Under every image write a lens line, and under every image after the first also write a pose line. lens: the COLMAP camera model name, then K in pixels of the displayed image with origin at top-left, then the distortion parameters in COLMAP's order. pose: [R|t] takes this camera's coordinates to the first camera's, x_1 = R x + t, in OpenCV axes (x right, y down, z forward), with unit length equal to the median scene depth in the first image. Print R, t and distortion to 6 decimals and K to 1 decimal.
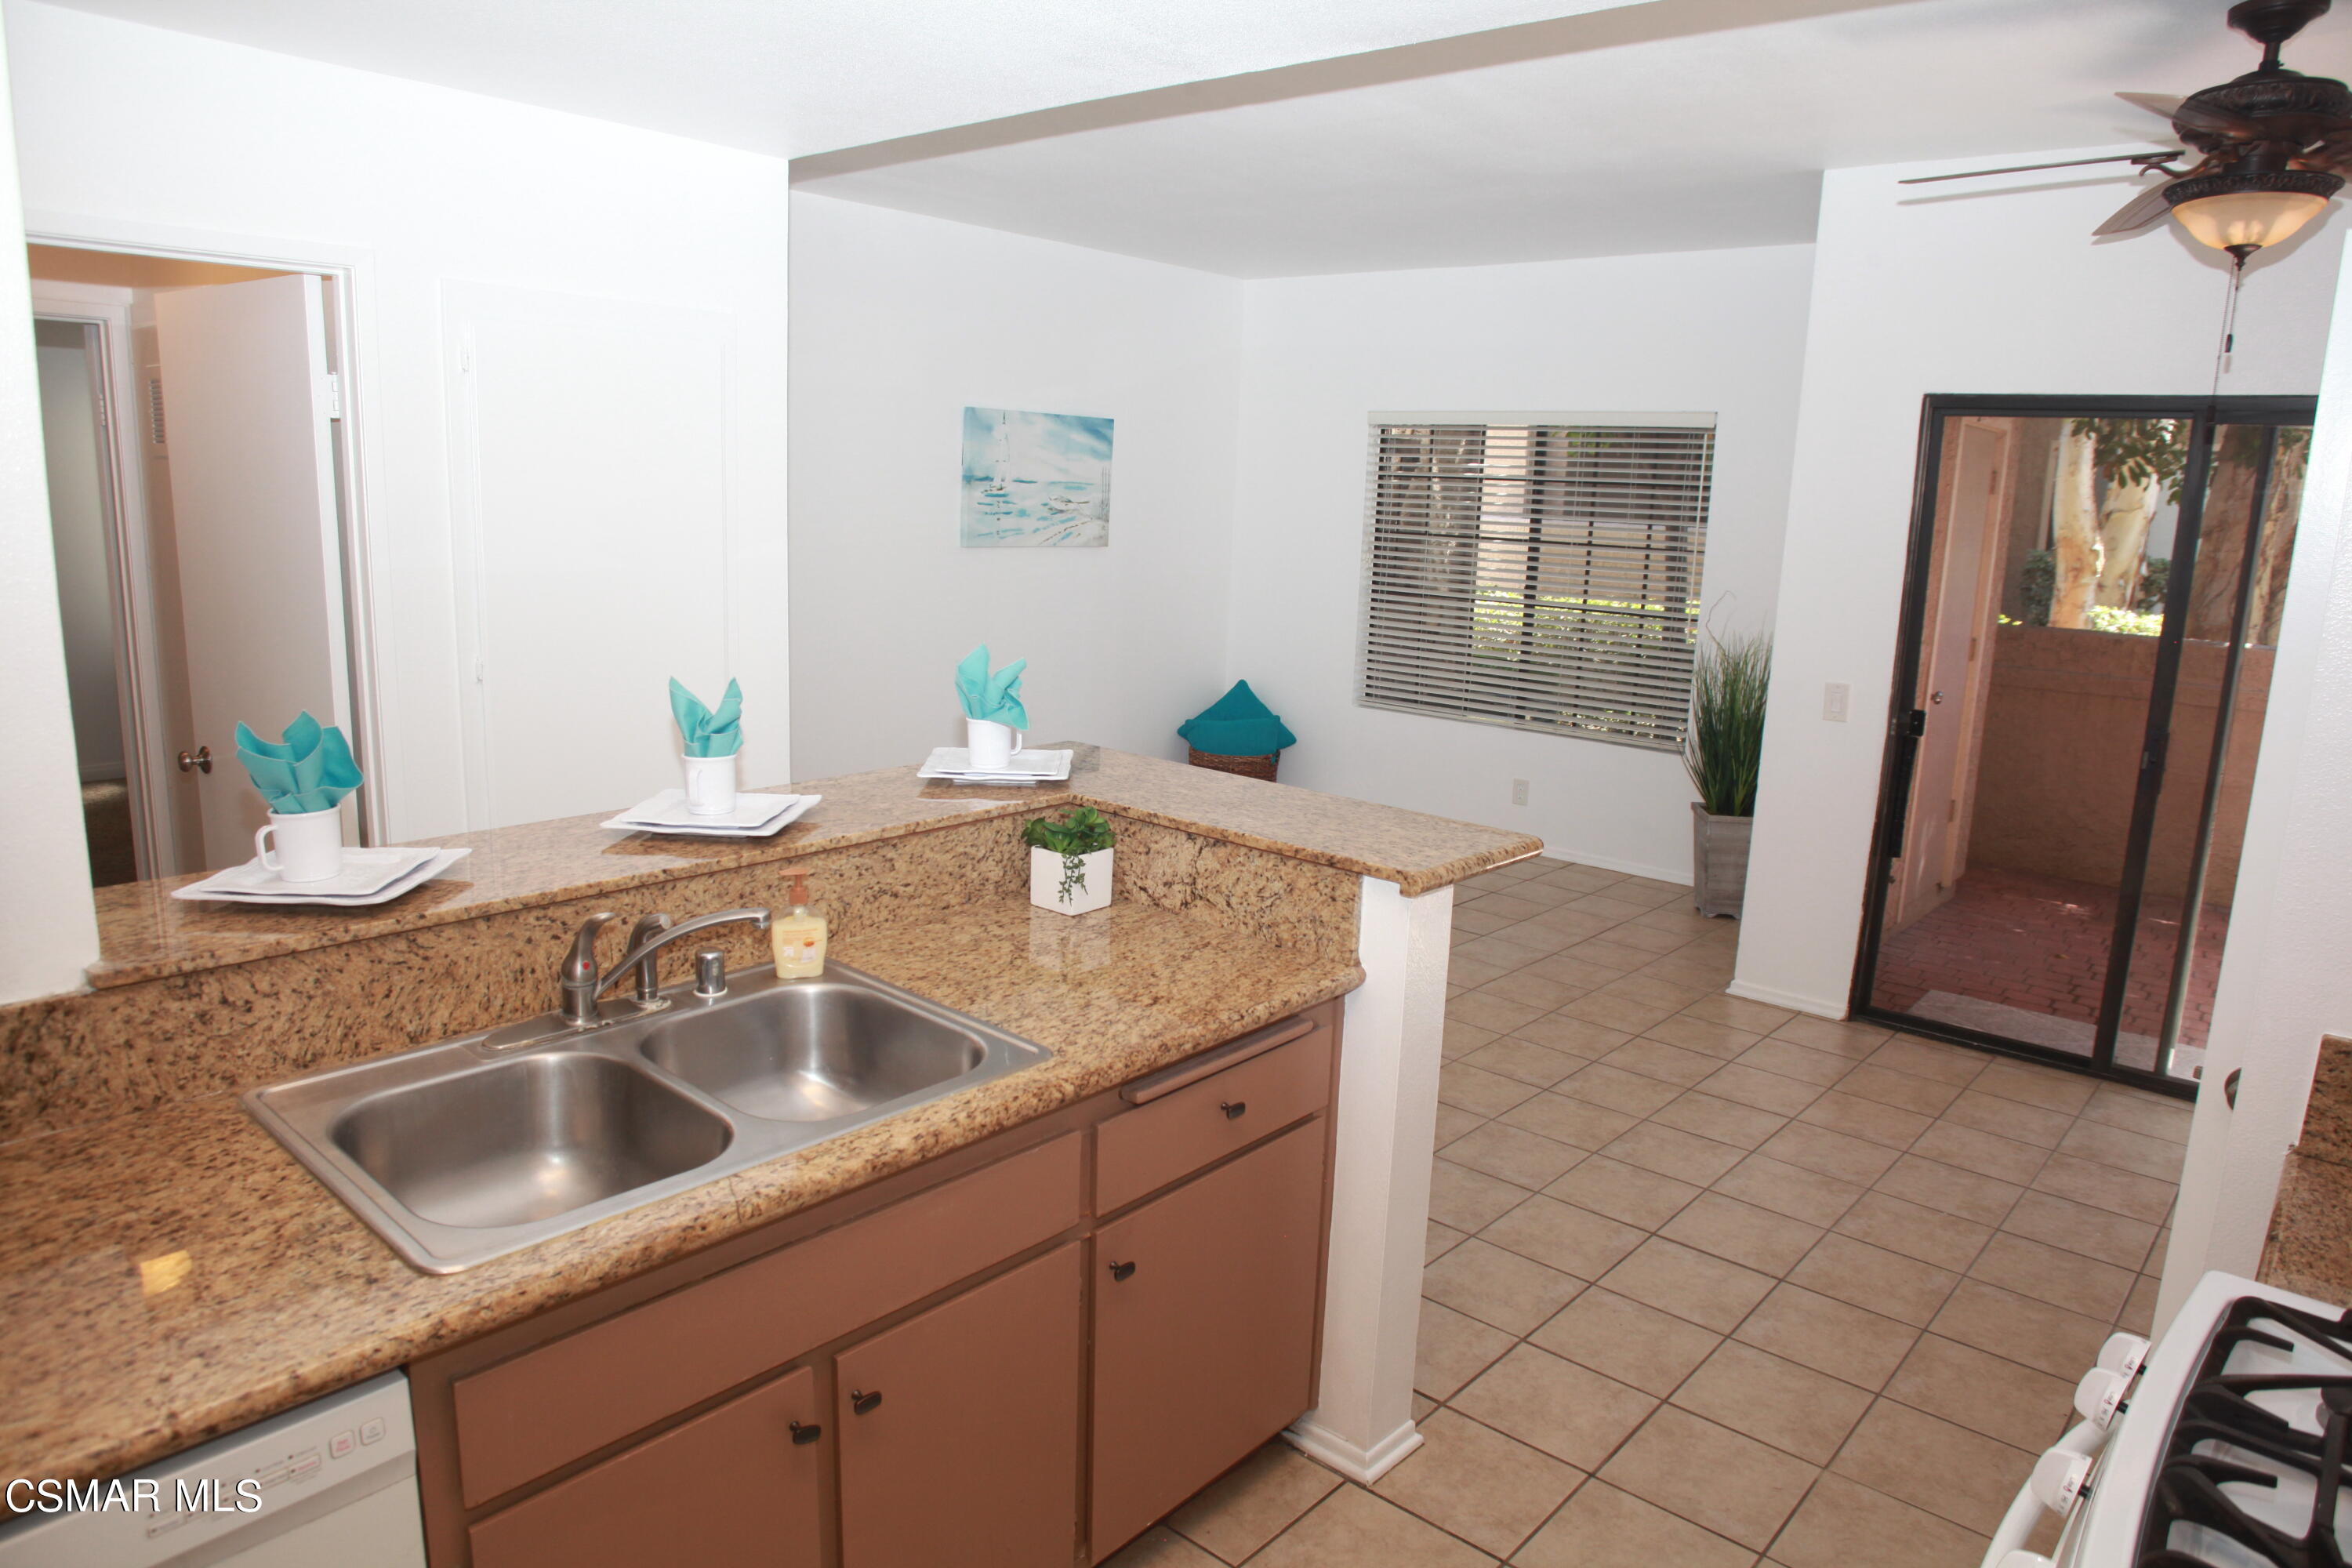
lens RADIAL K [[1496.6, 0, 1179.1], [0, 1496.6, 782.7], [0, 0, 1]] dist [-0.082156, 0.021758]
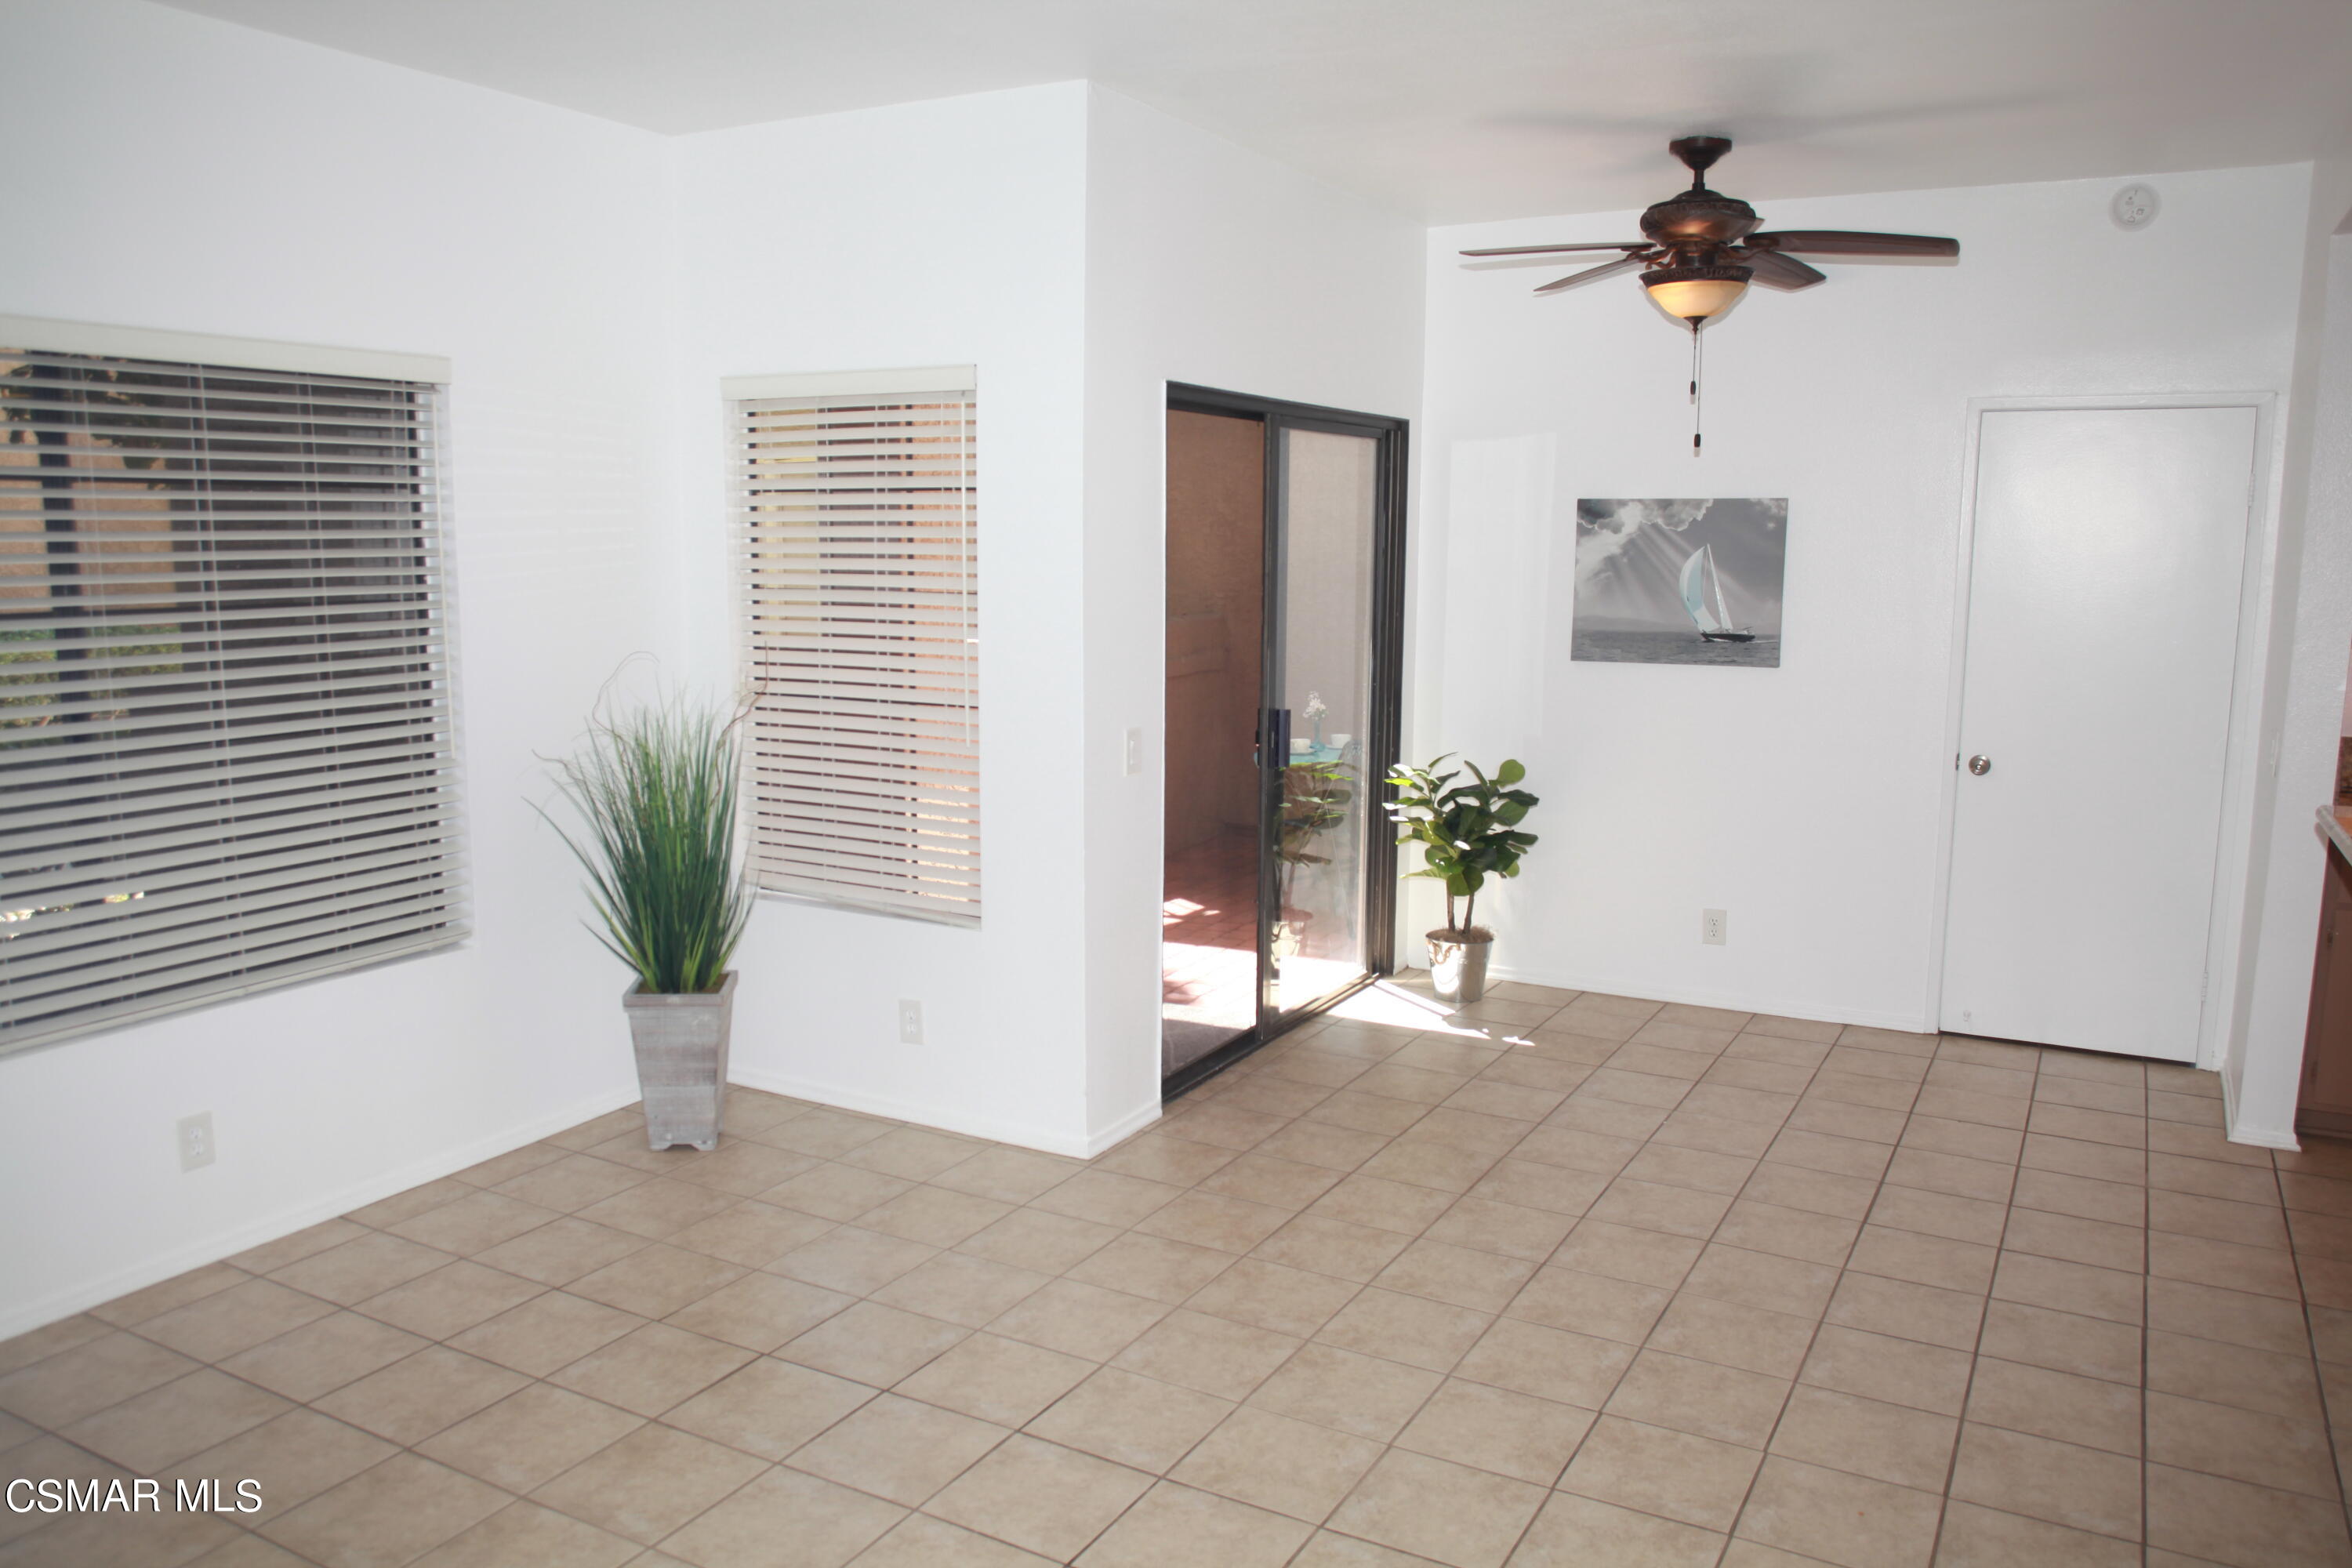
lens RADIAL K [[1749.5, 0, 1168.9], [0, 1749.5, 782.7], [0, 0, 1]] dist [-0.053751, 0.015261]
pose [[-0.213859, -0.178190, 0.960475, -0.336436], [0.174374, 0.960468, 0.217015, -0.167175], [-0.961175, 0.213892, -0.174333, 0.779588]]
